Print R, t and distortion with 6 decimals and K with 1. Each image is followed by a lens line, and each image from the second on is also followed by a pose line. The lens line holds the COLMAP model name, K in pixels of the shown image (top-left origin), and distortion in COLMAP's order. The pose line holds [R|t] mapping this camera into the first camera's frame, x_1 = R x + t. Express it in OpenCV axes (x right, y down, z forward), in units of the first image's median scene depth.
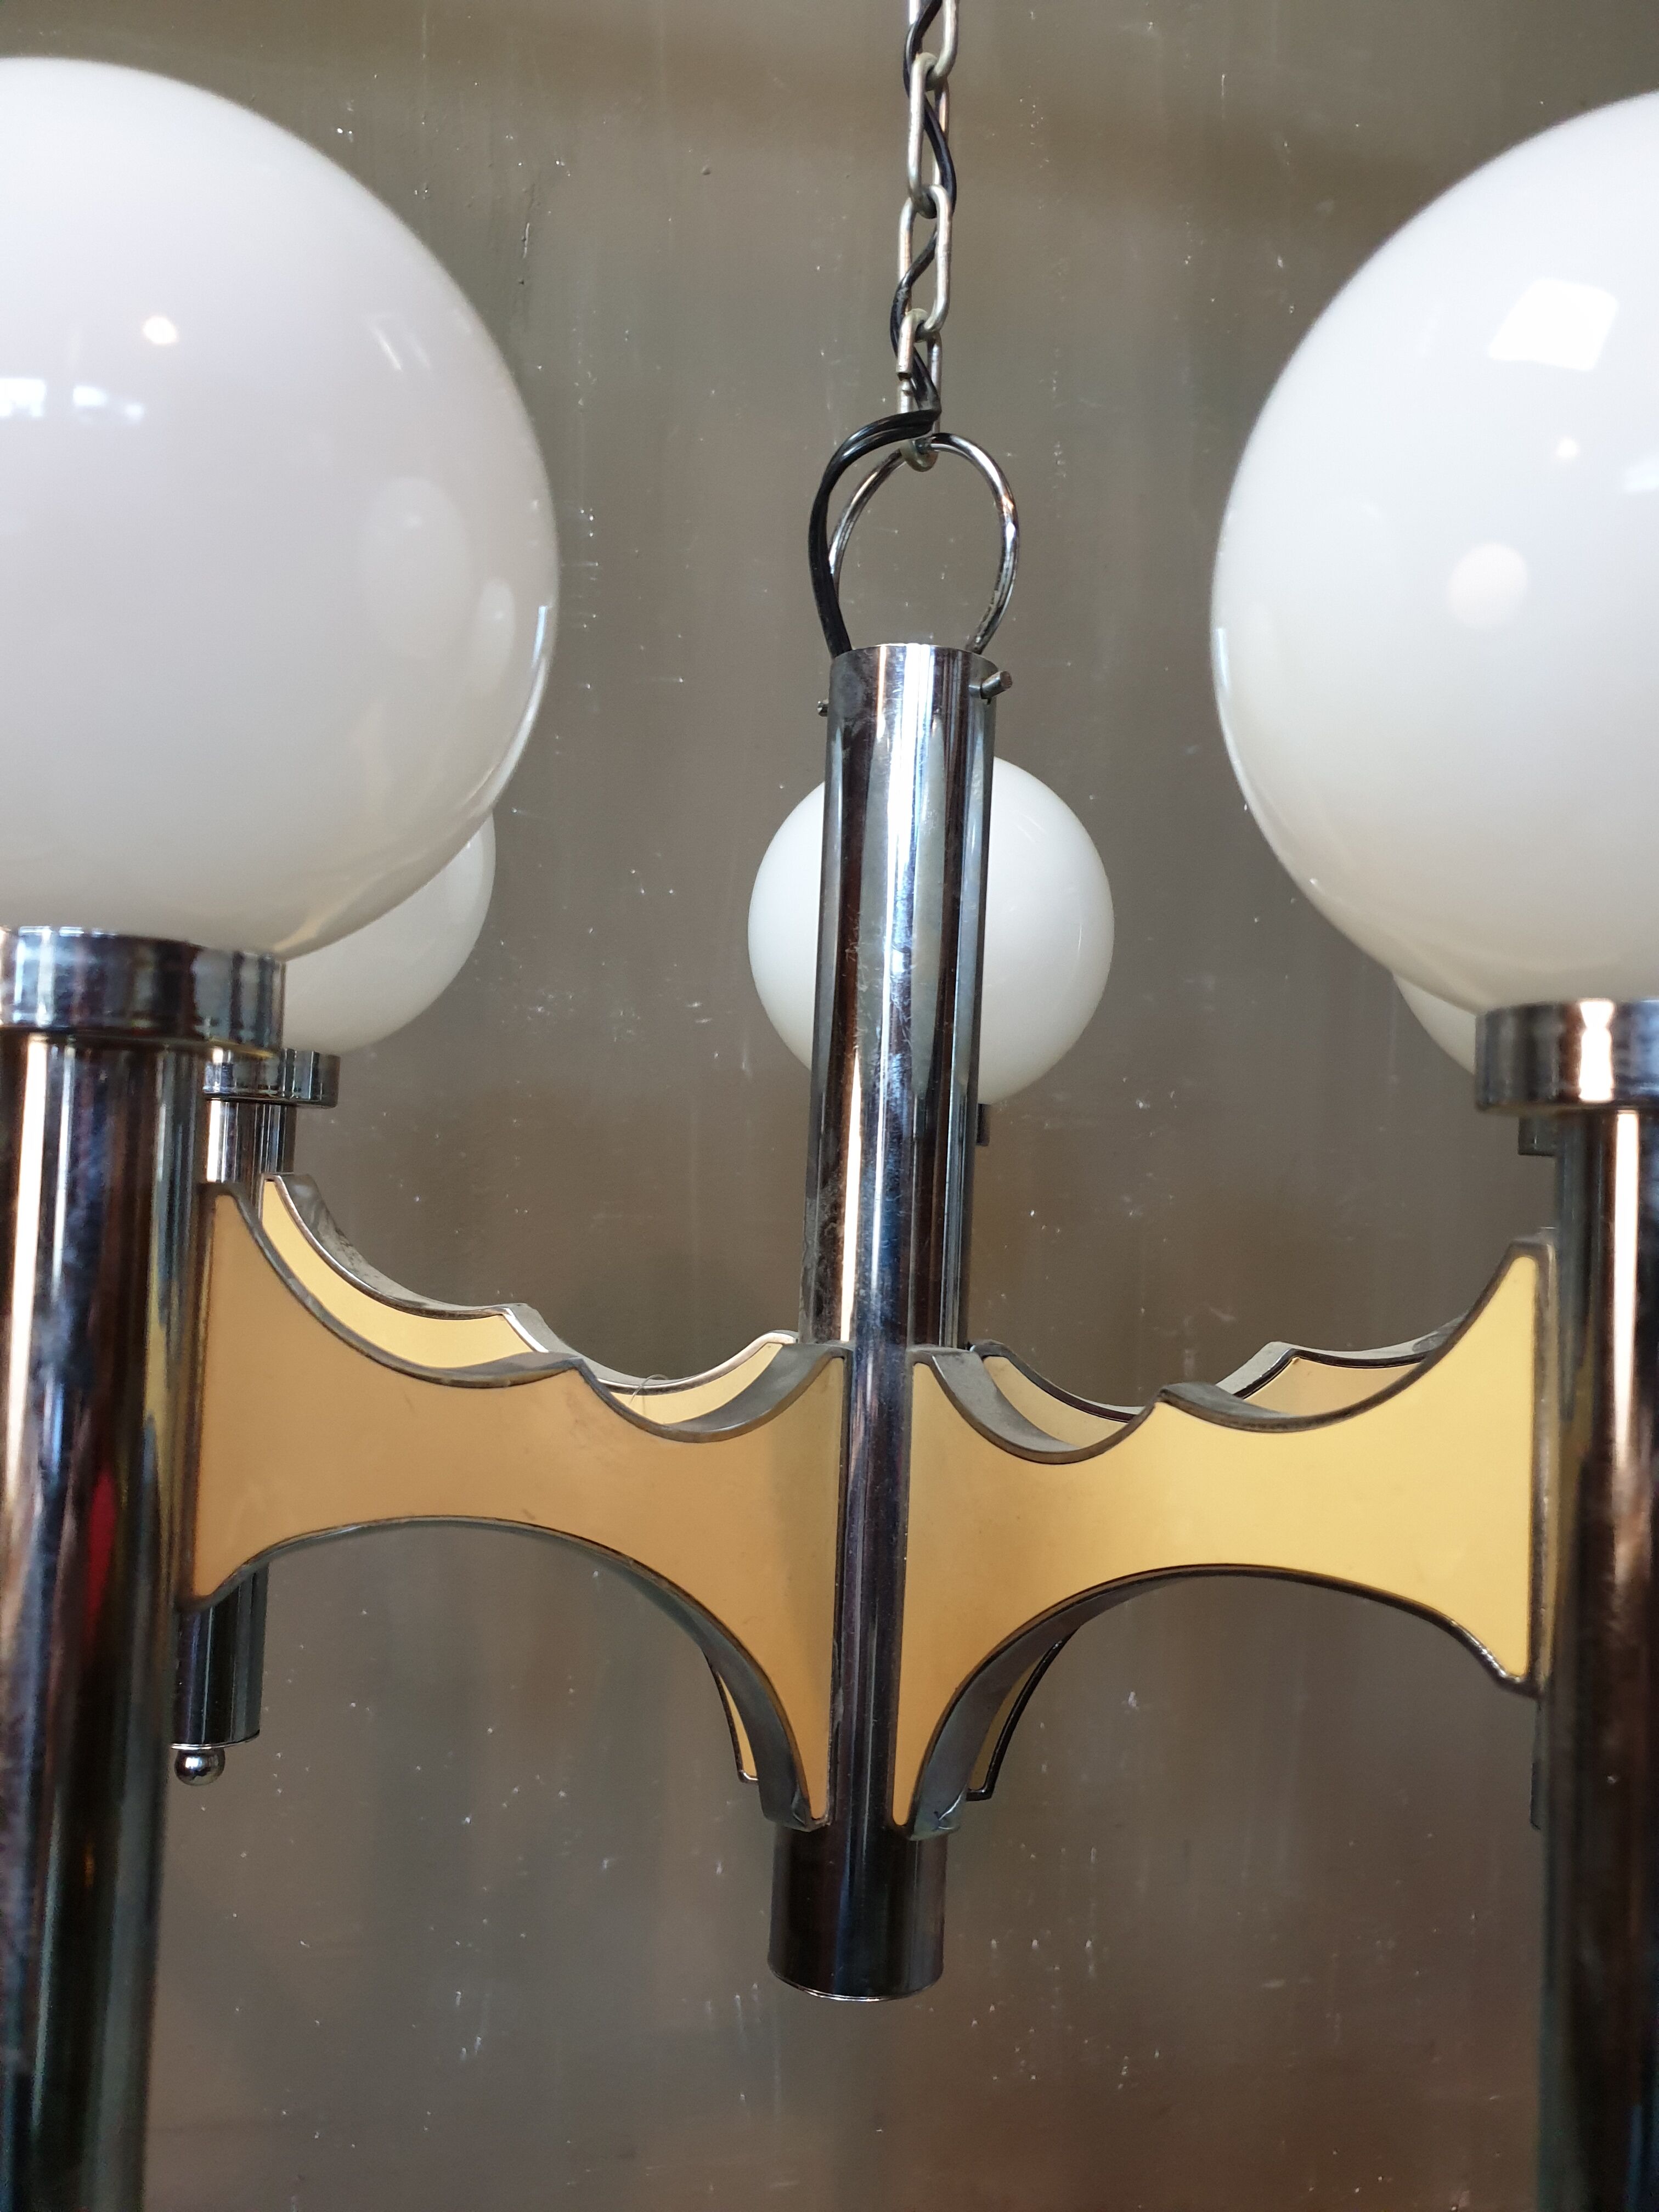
lens RADIAL K [[1680.7, 0, 836.4], [0, 1680.7, 1115.9], [0, 0, 1]] dist [0.007045, 0.004945]
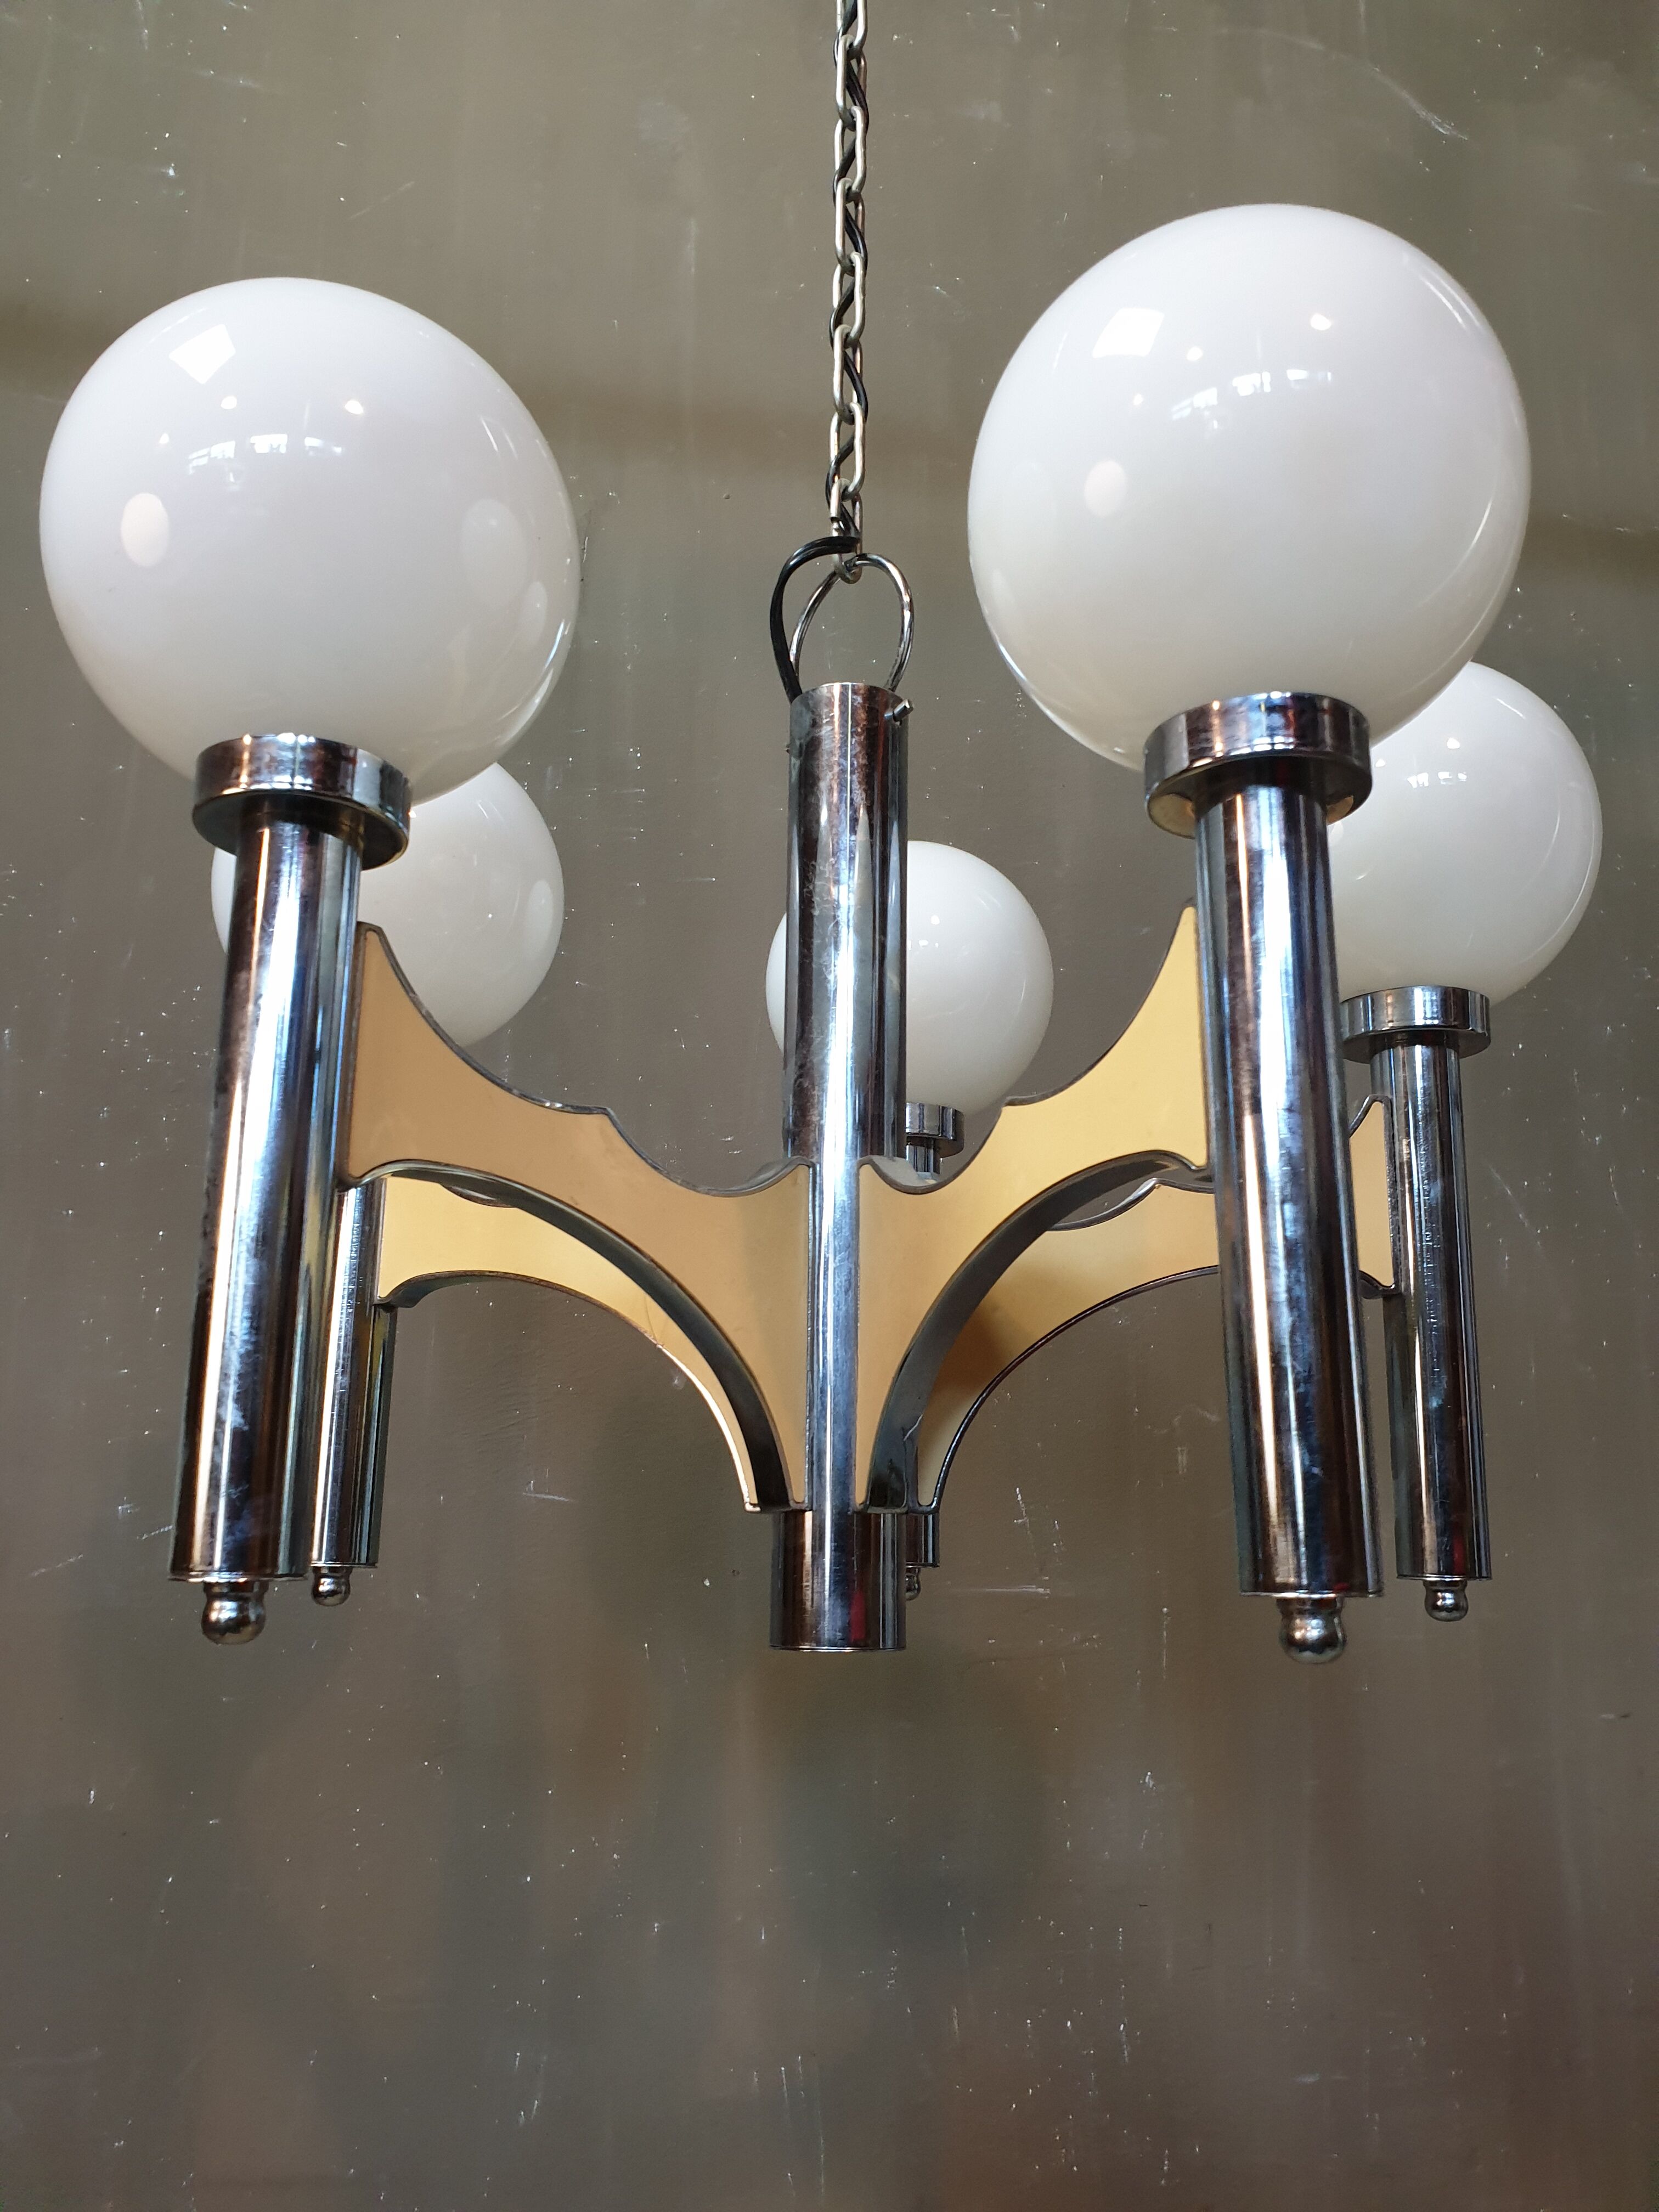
lens RADIAL K [[1680.7, 0, 875.7], [0, 1680.7, 1136.6], [0, 0, 1]] dist [0.007045, 0.004945]
pose [[0.999286, -0.035106, -0.013999, 0.076336], [0.031599, 0.979259, -0.200131, 0.368633], [0.020734, 0.199546, 0.979669, -0.310994]]
